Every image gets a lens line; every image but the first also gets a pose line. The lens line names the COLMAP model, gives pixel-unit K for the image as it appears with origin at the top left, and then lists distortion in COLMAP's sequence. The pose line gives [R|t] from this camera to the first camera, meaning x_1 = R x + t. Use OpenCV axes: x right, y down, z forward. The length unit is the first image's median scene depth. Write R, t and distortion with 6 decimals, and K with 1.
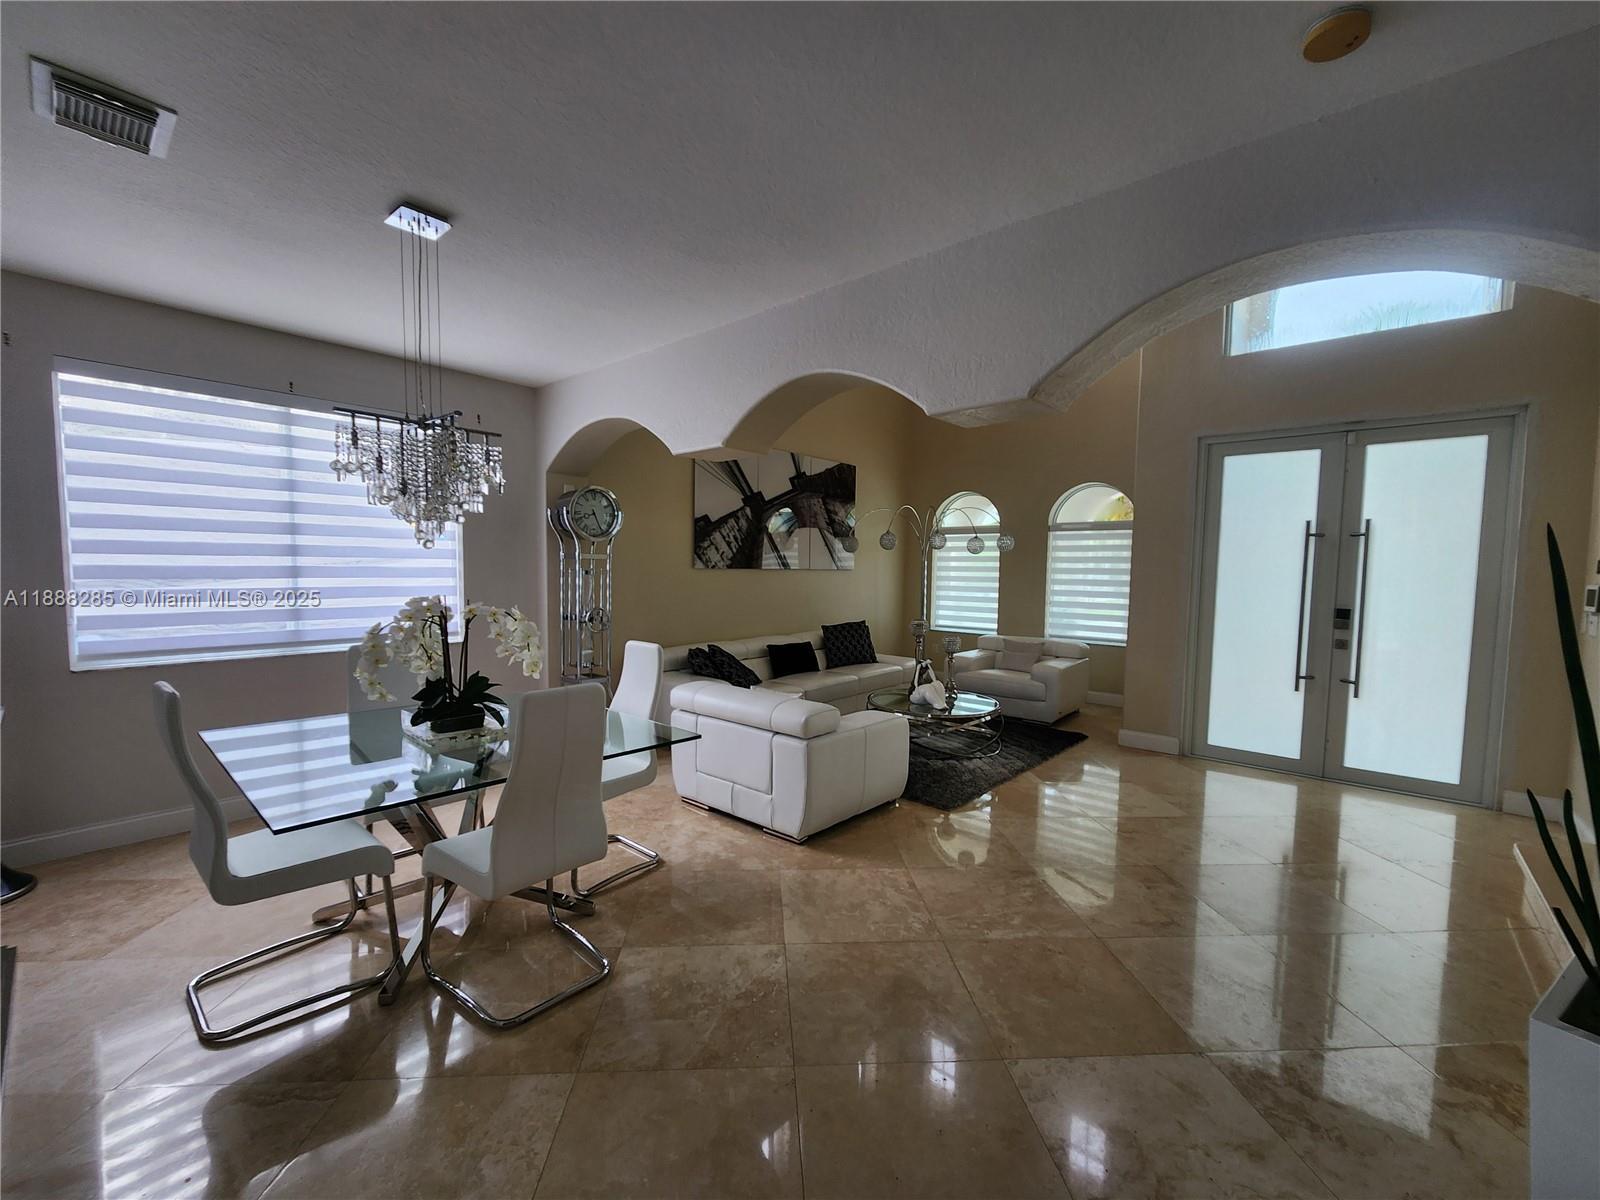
lens RADIAL K [[656.1, 0, 791.4], [0, 656.1, 613.0], [0, 0, 1]] dist [0.001199, -0.000820]
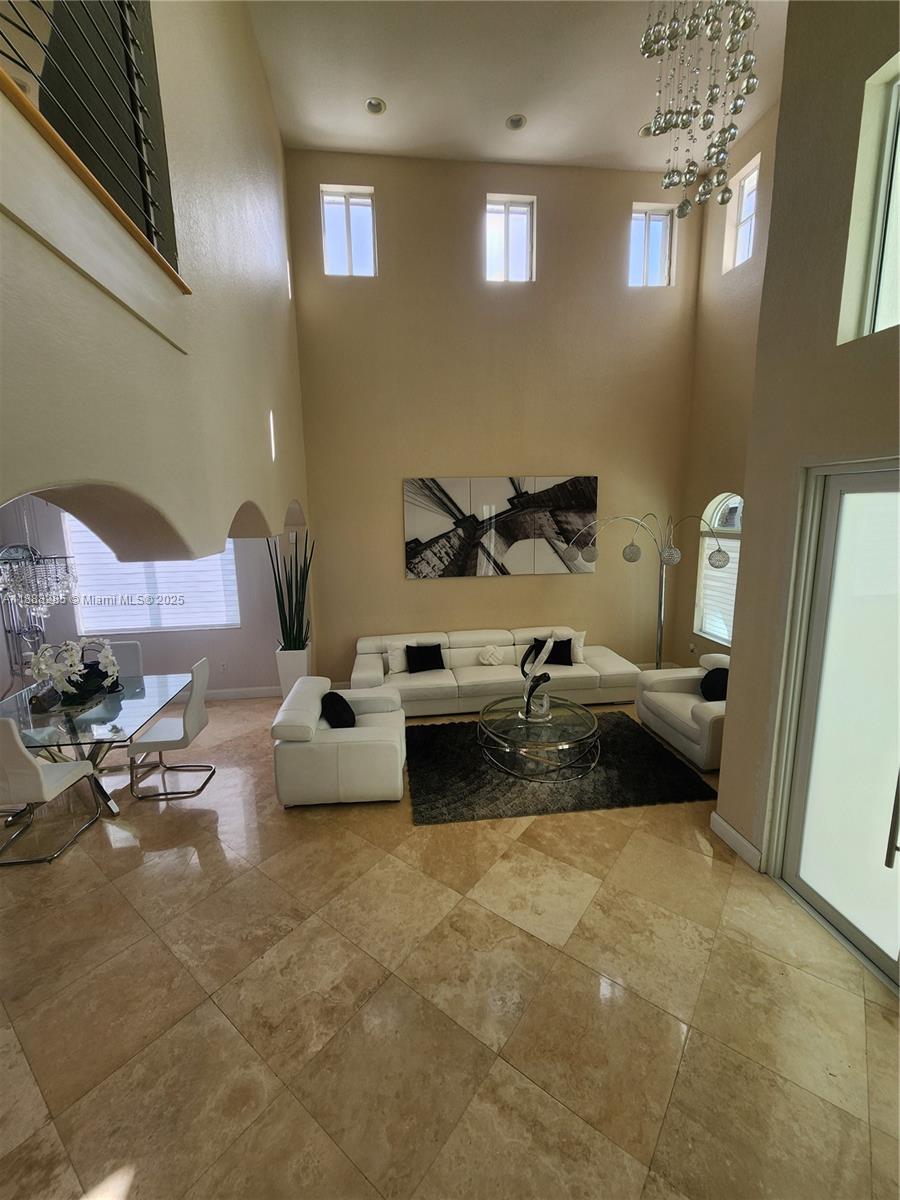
lens RADIAL K [[492.0, 0, 443.5], [0, 492.0, 591.0], [0, 0, 1]] dist [0.001199, -0.000820]
pose [[0.755985, 0.086210, -0.648887, 0.550359], [-0.019651, 0.993832, 0.109145, -0.149242], [0.654294, -0.069761, 0.753016, 0.271458]]
